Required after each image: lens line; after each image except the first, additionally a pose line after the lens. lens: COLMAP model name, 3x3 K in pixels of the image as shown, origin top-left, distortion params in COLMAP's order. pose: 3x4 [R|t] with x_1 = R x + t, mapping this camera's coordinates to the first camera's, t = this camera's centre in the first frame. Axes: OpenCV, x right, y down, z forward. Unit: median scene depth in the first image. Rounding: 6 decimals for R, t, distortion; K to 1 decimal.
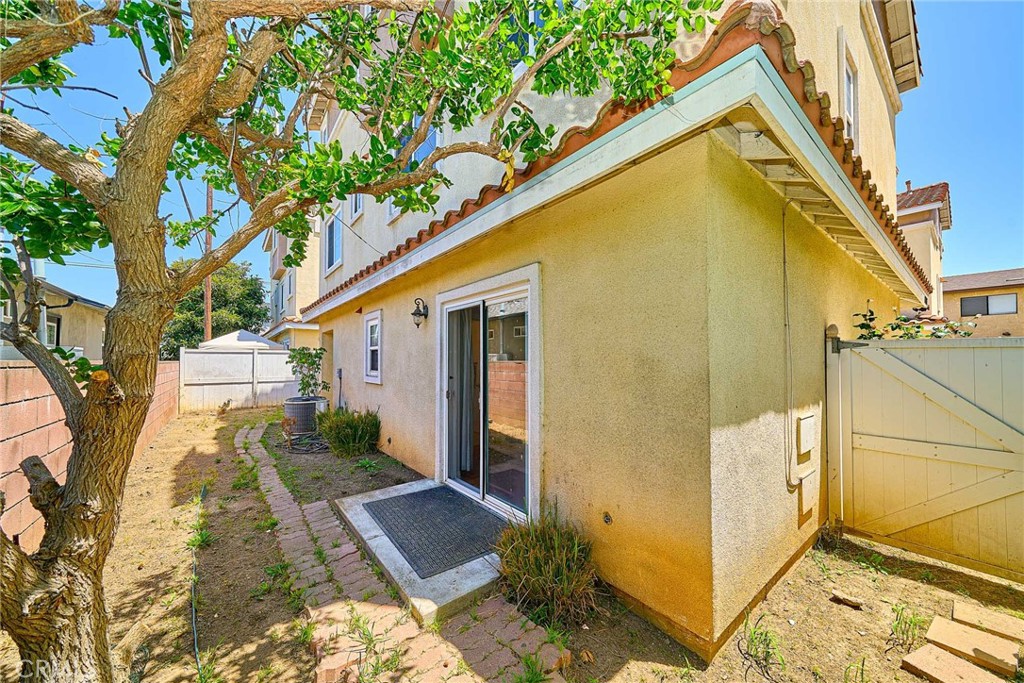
lens RADIAL K [[358.2, 0, 520.3], [0, 358.2, 340.6], [0, 0, 1]] dist [-0.001238, -0.000444]
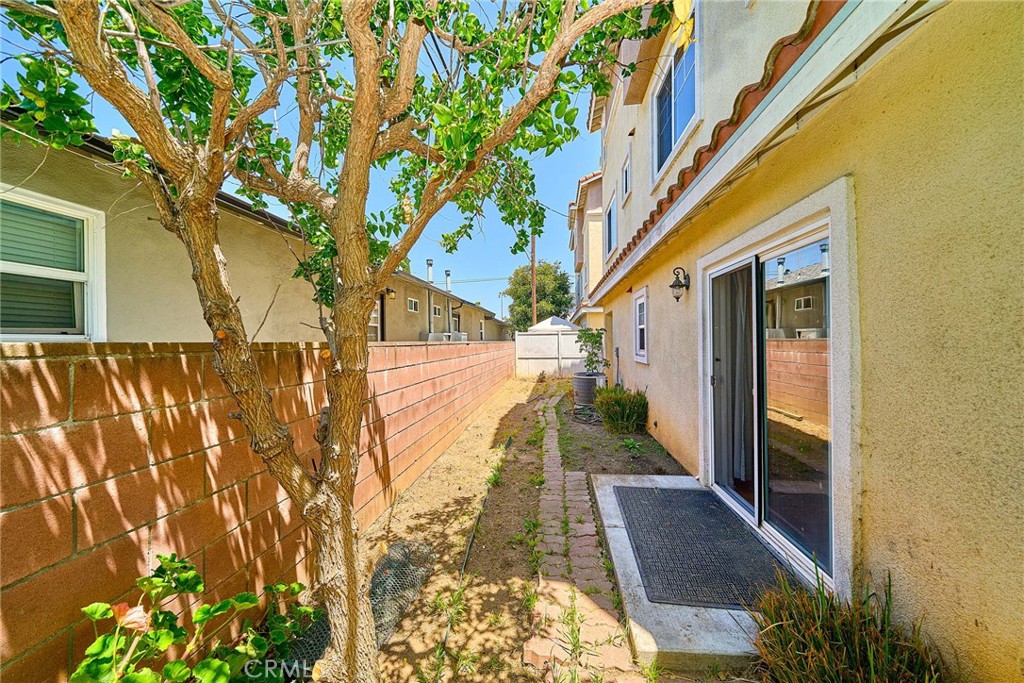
lens RADIAL K [[355.7, 0, 514.3], [0, 355.7, 335.1], [0, 0, 1]] dist [0.001058, -0.002137]
pose [[0.705957, -0.018225, -0.708020, 0.059790], [0.049104, 0.998523, 0.023258, 0.008272], [0.706550, -0.051186, 0.705809, 0.135878]]
